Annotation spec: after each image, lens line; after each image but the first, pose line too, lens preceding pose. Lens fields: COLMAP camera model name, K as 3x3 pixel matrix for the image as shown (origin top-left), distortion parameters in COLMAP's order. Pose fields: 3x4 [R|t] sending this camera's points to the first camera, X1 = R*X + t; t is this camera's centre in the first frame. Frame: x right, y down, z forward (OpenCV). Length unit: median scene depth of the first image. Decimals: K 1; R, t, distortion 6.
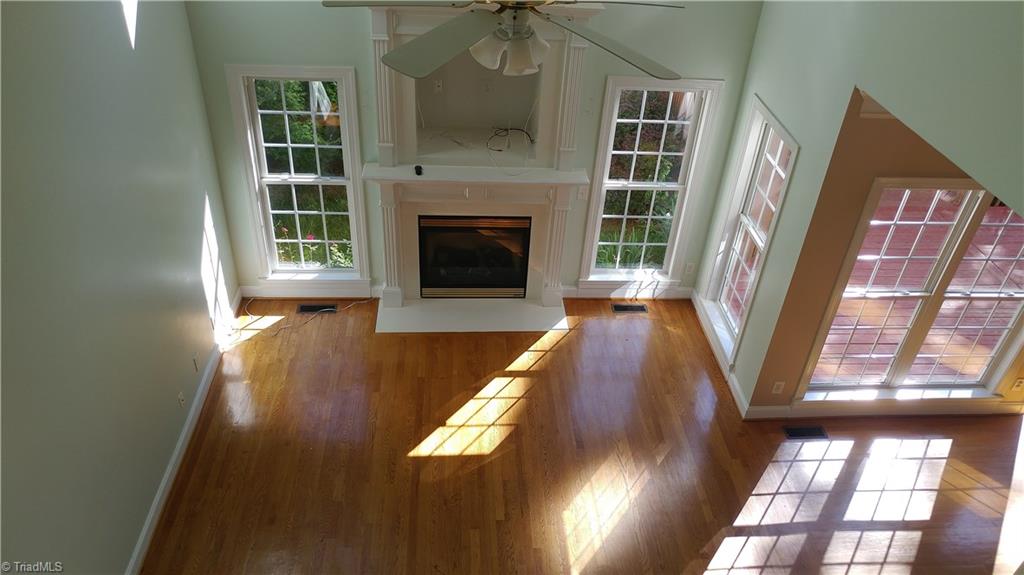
lens RADIAL K [[742.1, 0, 512.0], [0, 742.1, 287.5], [0, 0, 1]] dist [0.050256, -0.001966]
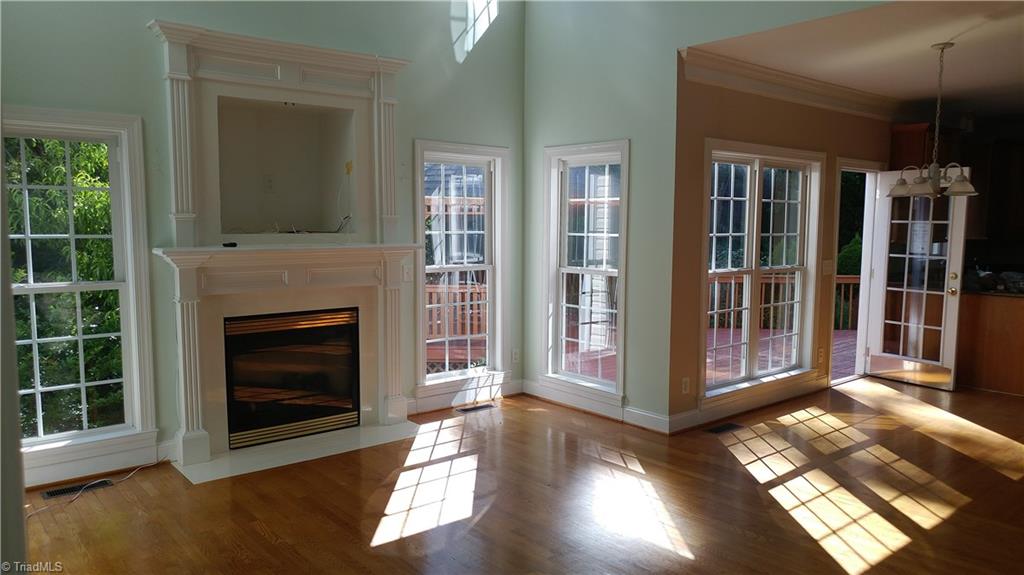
lens RADIAL K [[748.7, 0, 492.5], [0, 748.7, 288.4], [0, 0, 1]] dist [-0.089390, 0.206030]
pose [[0.825003, -0.107807, 0.554750, -0.324581], [0.360244, 0.856661, -0.369264, 0.260968], [-0.435423, 0.504489, 0.745585, 0.305874]]
